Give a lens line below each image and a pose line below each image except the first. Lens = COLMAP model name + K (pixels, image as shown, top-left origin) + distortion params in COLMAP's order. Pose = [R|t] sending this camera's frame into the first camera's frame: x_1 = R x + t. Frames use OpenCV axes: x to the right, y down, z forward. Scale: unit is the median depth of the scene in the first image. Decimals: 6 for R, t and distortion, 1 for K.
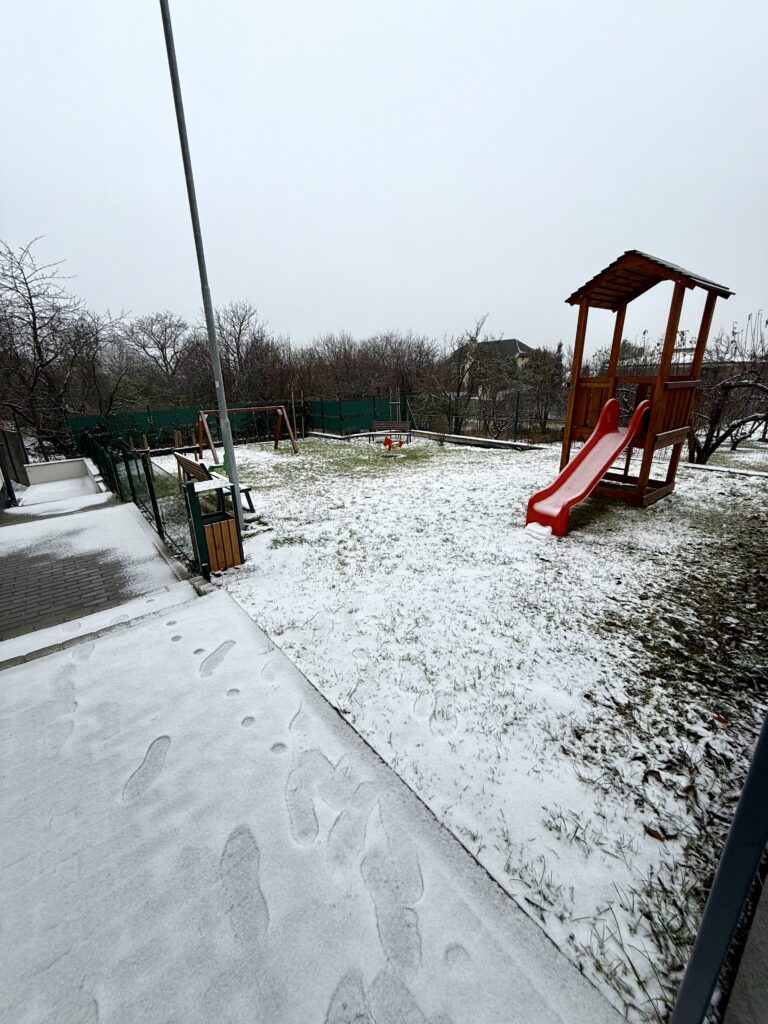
lens RADIAL K [[406.0, 0, 385.2], [0, 406.0, 511.0], [0, 0, 1]] dist [-0.001694, 0.000225]
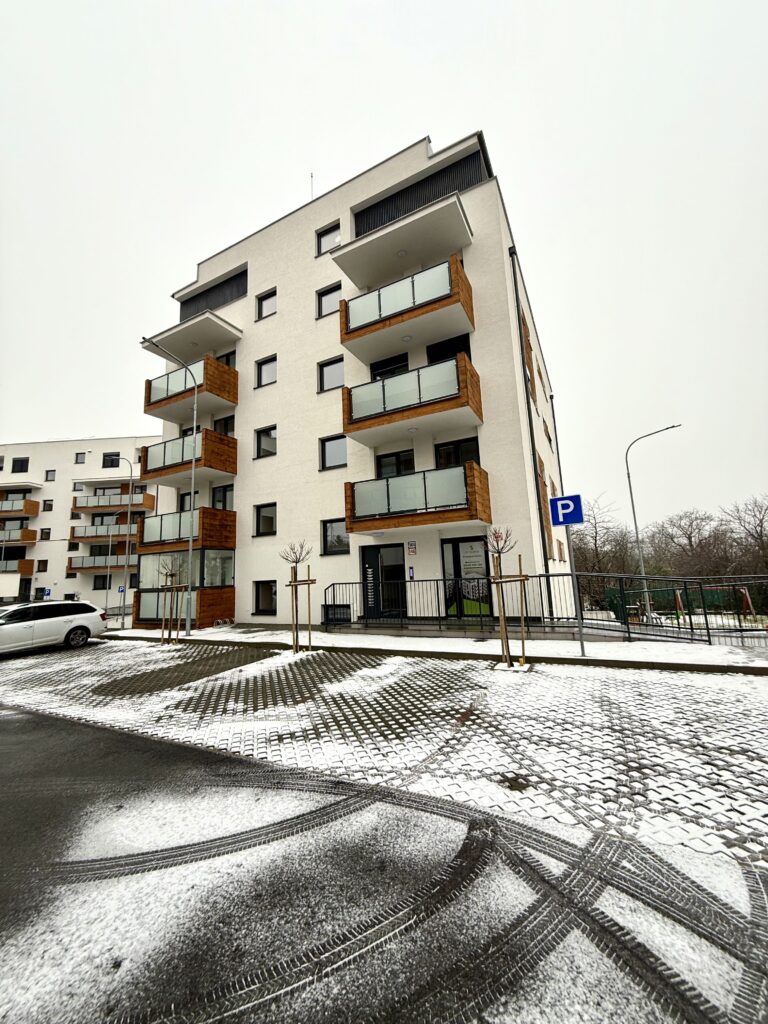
lens RADIAL K [[406.0, 0, 383.1], [0, 406.0, 509.0], [0, 0, 1]] dist [-0.001694, 0.000225]
pose [[0.399997, -0.139107, -0.905898, 0.178638], [-0.254768, 0.932584, -0.255697, 0.049341], [0.880395, 0.333072, 0.337591, -0.211169]]
